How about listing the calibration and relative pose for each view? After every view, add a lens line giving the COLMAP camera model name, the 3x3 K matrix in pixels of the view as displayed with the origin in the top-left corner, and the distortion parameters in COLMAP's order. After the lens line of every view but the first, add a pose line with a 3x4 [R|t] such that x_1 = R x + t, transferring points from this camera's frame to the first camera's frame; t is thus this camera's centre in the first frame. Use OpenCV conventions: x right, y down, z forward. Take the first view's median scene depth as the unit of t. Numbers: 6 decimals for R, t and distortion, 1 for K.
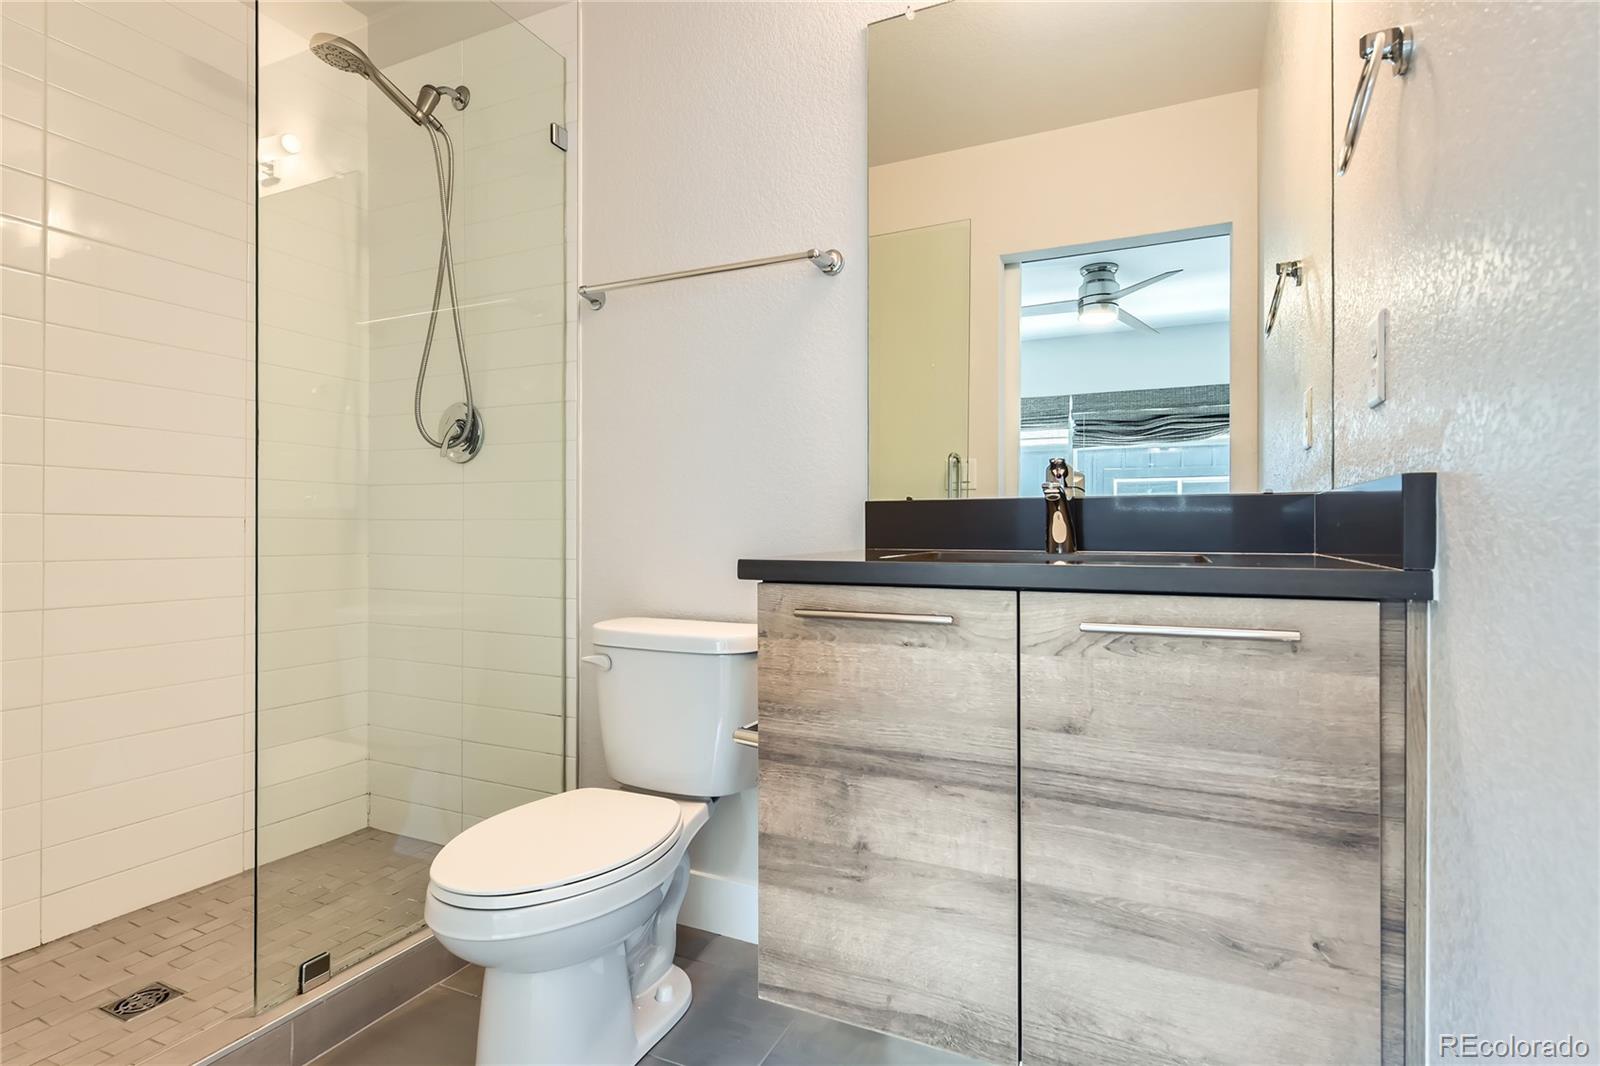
lens RADIAL K [[780.3, 0, 806.5], [0, 780.3, 533.4], [0, 0, 1]] dist [0.026018, -0.030655]
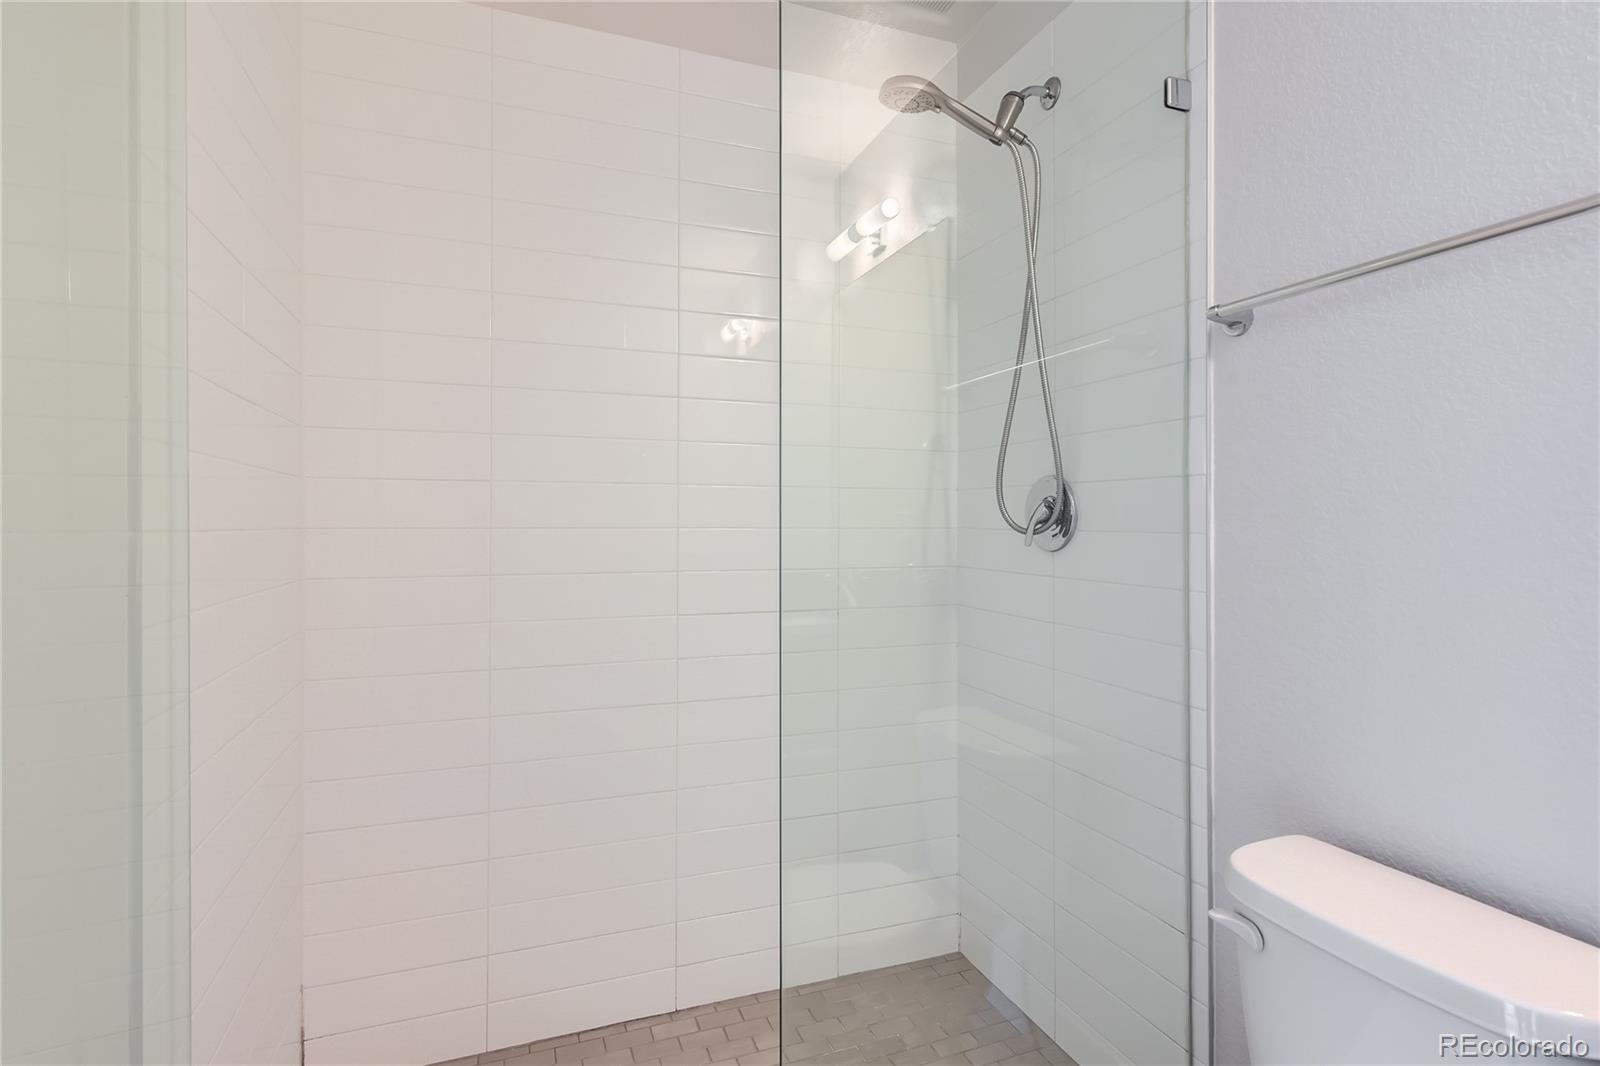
lens RADIAL K [[780.3, 0, 806.5], [0, 780.3, 533.4], [0, 0, 1]] dist [0.026018, -0.030655]
pose [[0.726329, -0.001330, -0.687346, -0.073289], [0.009632, 0.999920, 0.008244, -0.119044], [0.687280, -0.012608, 0.726283, 0.251689]]
